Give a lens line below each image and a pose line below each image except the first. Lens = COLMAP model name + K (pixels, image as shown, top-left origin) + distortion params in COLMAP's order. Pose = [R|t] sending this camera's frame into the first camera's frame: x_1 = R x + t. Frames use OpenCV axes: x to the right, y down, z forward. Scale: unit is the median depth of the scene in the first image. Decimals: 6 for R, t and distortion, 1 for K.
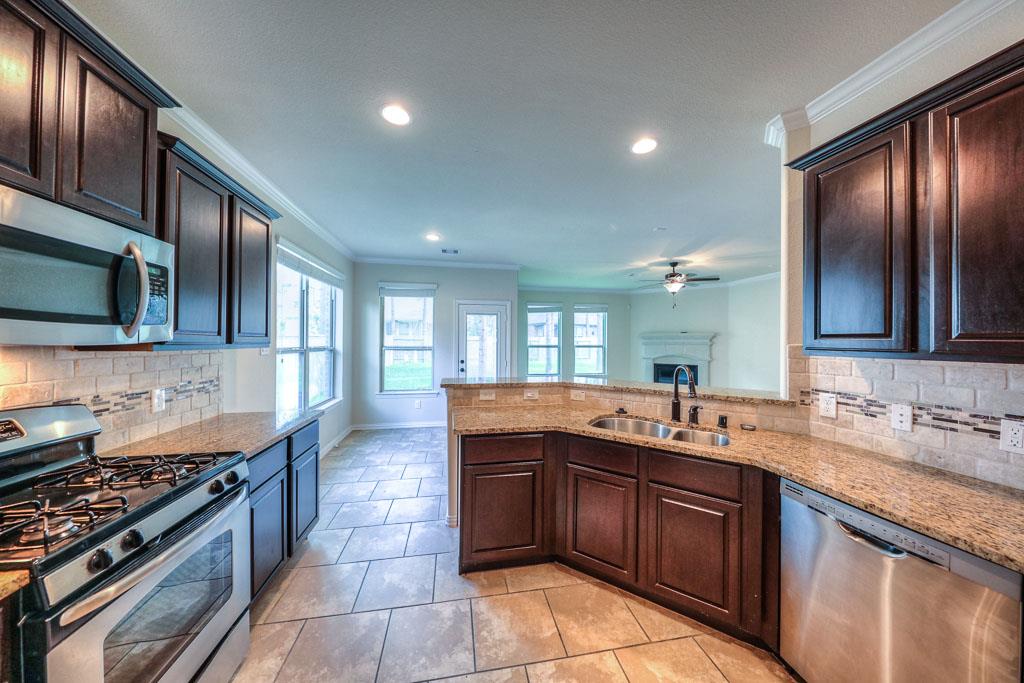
lens RADIAL K [[324.2, 0, 511.4], [0, 324.2, 339.1], [0, 0, 1]] dist [-0.005377, -0.001019]
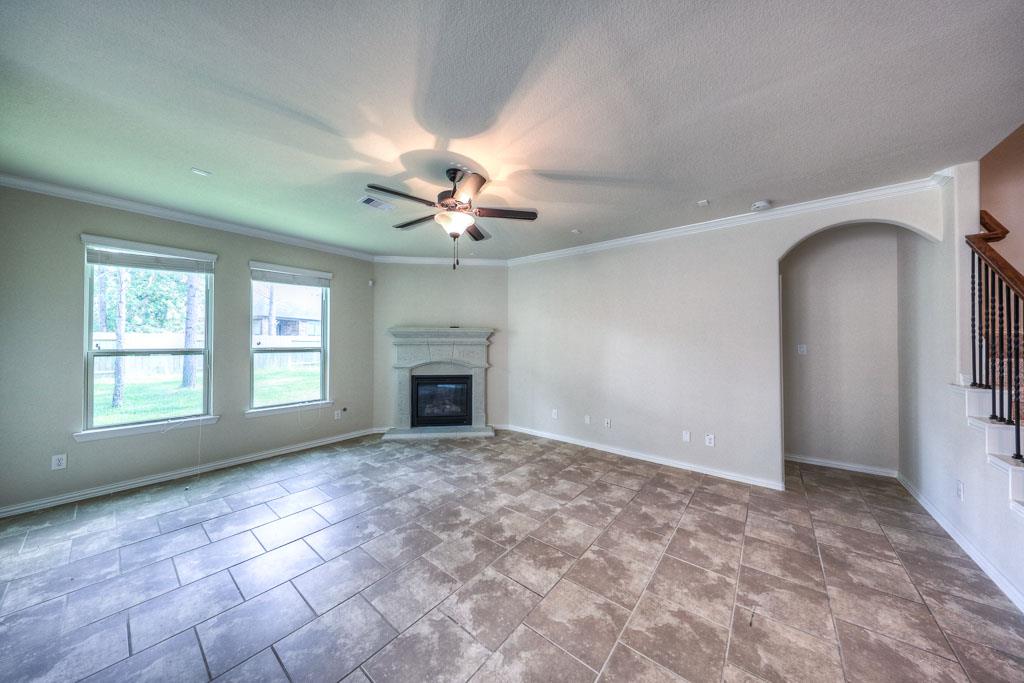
lens RADIAL K [[324.2, 0, 511.1], [0, 324.2, 342.8], [0, 0, 1]] dist [-0.005377, -0.001019]
pose [[0.751154, -0.004661, 0.660111, 0.242318], [-0.003766, 0.999929, 0.011346, 0.005260], [-0.660116, -0.011009, 0.751083, 0.567891]]
